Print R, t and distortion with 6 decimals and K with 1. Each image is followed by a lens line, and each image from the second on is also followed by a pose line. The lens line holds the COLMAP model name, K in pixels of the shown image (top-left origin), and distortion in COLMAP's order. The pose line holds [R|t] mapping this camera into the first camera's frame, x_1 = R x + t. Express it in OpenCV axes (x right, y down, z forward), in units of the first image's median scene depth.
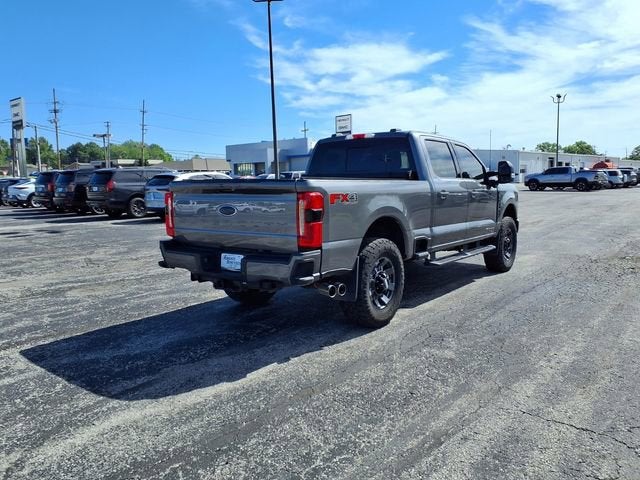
lens RADIAL K [[512.9, 0, 318.8], [0, 512.9, 240.0], [0, 0, 1]] dist [0.049698, -0.078024]
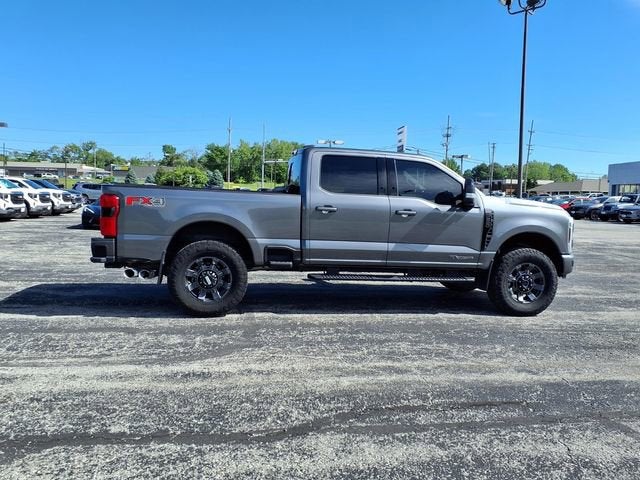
lens RADIAL K [[509.3, 0, 317.9], [0, 509.3, 240.1], [0, 0, 1]] dist [0.060926, -0.080714]
pose [[0.733925, 0.092373, -0.672919, 1.112680], [-0.117240, 0.993068, 0.008452, -0.044416], [0.669035, 0.072690, 0.739667, 0.320001]]
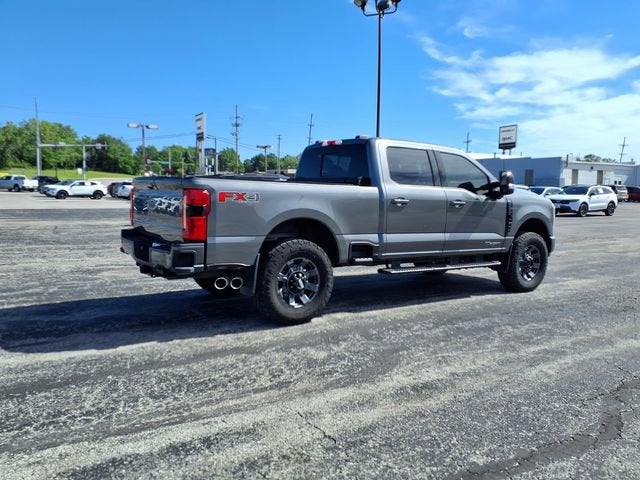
lens RADIAL K [[504.4, 0, 320.0], [0, 504.4, 240.0], [0, 0, 1]] dist [0.074121, -0.101861]
pose [[0.949806, 0.063921, -0.306241, 0.487689], [-0.070095, 0.997498, -0.009195, 0.004478], [0.304887, 0.030199, 0.951910, 0.046484]]
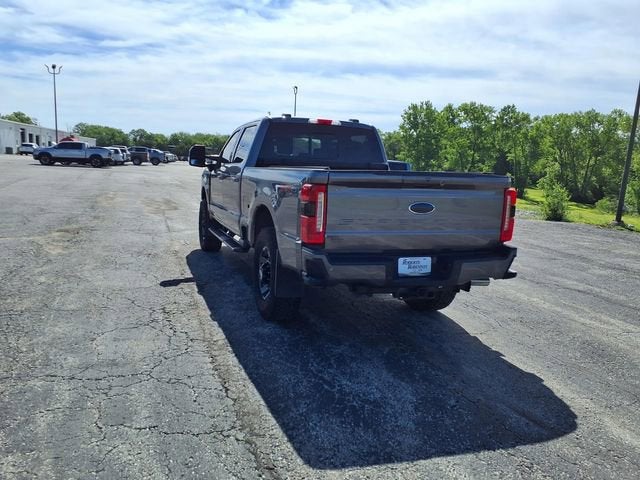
lens RADIAL K [[510.8, 0, 320.0], [0, 510.8, 240.0], [0, 0, 1]] dist [0.038357, -0.040181]
pose [[0.549457, -0.089376, 0.830728, -0.938800], [0.046930, 0.995994, 0.076117, -0.072823], [-0.834203, -0.002837, 0.551451, 0.624795]]
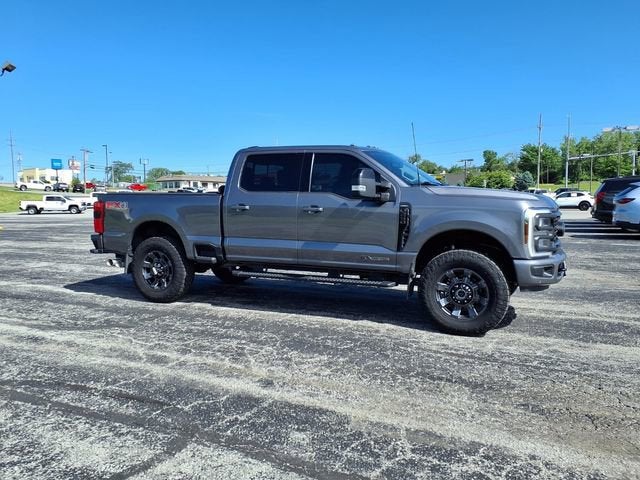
lens RADIAL K [[509.3, 0, 317.9], [0, 509.3, 240.1], [0, 0, 1]] dist [0.060926, -0.080714]
pose [[0.209387, 0.088696, -0.973802, 1.580002], [-0.105180, 0.992143, 0.067751, -0.136093], [0.972160, 0.088238, 0.217071, 1.155162]]
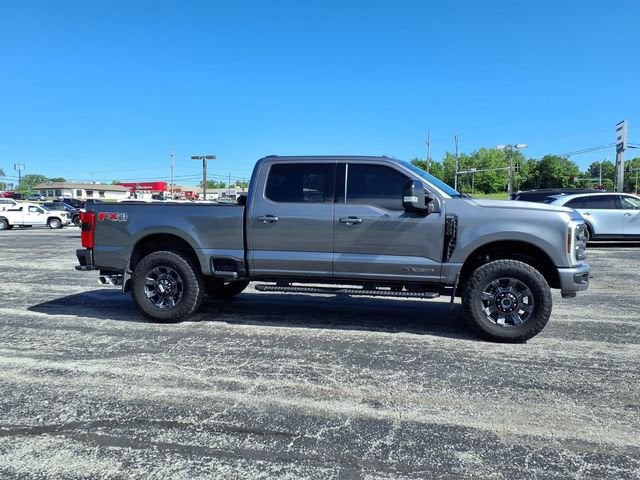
lens RADIAL K [[510.8, 0, 320.0], [0, 510.8, 240.0], [0, 0, 1]] dist [0.038357, -0.040181]
pose [[0.407156, 0.066291, -0.910950, 1.450127], [-0.103128, 0.994321, 0.026264, -0.105718], [0.907518, 0.083250, 0.411680, 0.856238]]
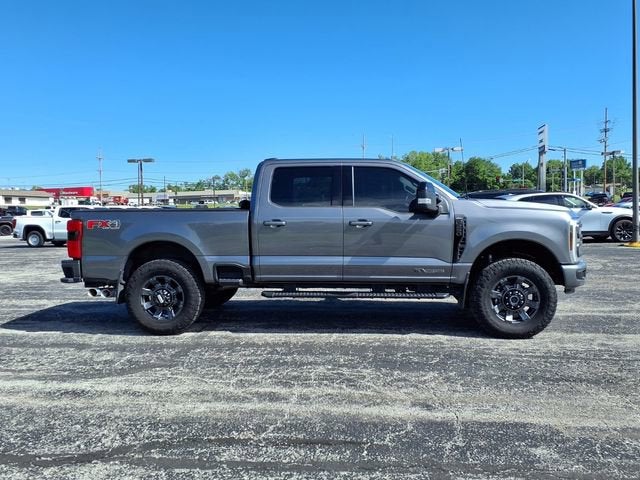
lens RADIAL K [[510.8, 0, 320.0], [0, 510.8, 240.0], [0, 0, 1]] dist [0.038357, -0.040181]
pose [[0.518611, 0.049942, -0.853551, 1.362286], [-0.081329, 0.996648, 0.008900, -0.092352], [0.851134, 0.064803, 0.520934, 0.712785]]
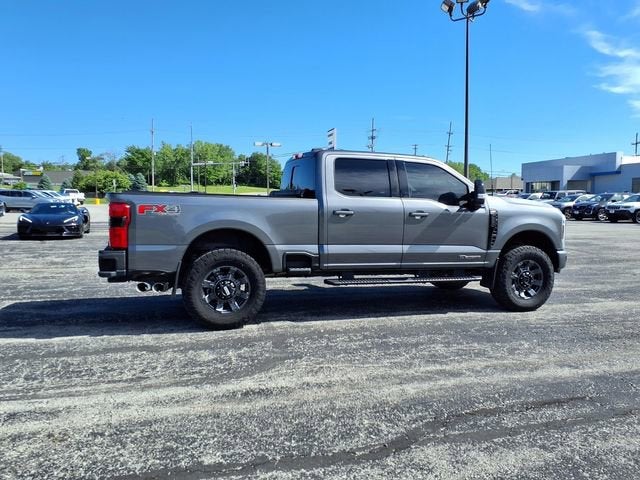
lens RADIAL K [[507.3, 0, 317.9], [0, 507.3, 239.7], [0, 0, 1]] dist [0.062566, -0.085333]
pose [[0.824084, 0.065429, -0.562677, 0.926567], [-0.085746, 0.996270, -0.009734, -0.030568], [0.559941, 0.056268, 0.826620, 0.211916]]
